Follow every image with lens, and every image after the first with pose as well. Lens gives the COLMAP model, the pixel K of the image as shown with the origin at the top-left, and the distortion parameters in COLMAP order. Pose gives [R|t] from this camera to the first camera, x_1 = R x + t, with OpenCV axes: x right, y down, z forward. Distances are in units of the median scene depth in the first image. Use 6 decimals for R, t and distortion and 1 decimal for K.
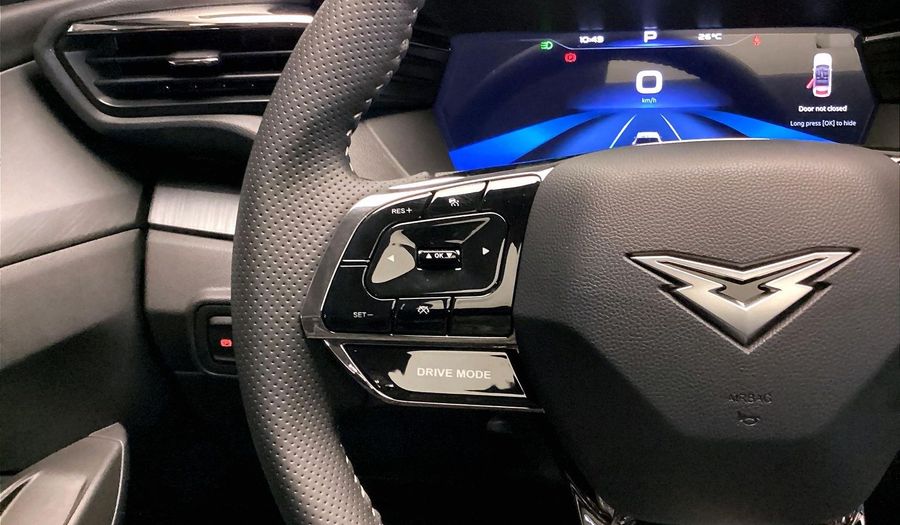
lens RADIAL K [[822.8, 0, 450.0], [0, 822.8, 262.5], [0, 0, 1]] dist [0.123562, -0.306984]
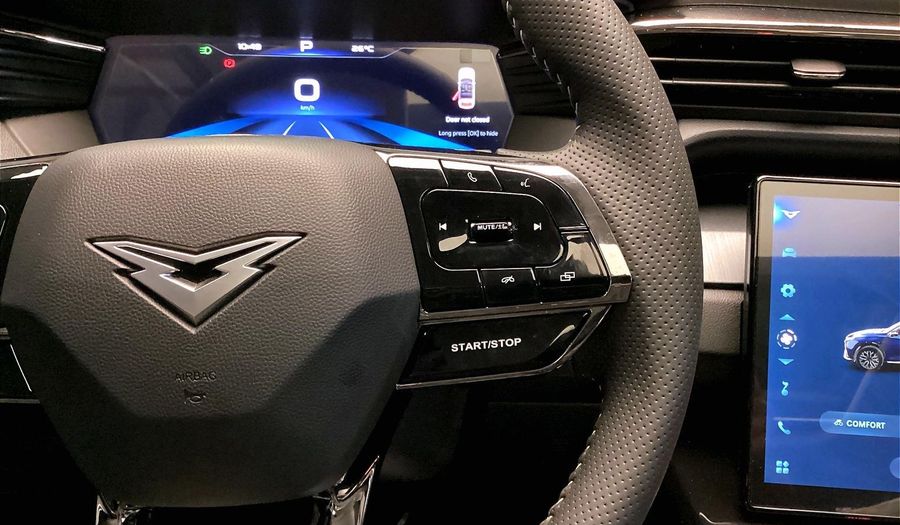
lens RADIAL K [[822.8, 0, 450.0], [0, 822.8, 262.5], [0, 0, 1]] dist [0.123562, -0.306984]
pose [[0.987262, -0.007137, 0.158941, 0.266083], [0.011270, 0.999621, -0.025120, 0.026361], [-0.158701, 0.026591, 0.986968, -0.041335]]
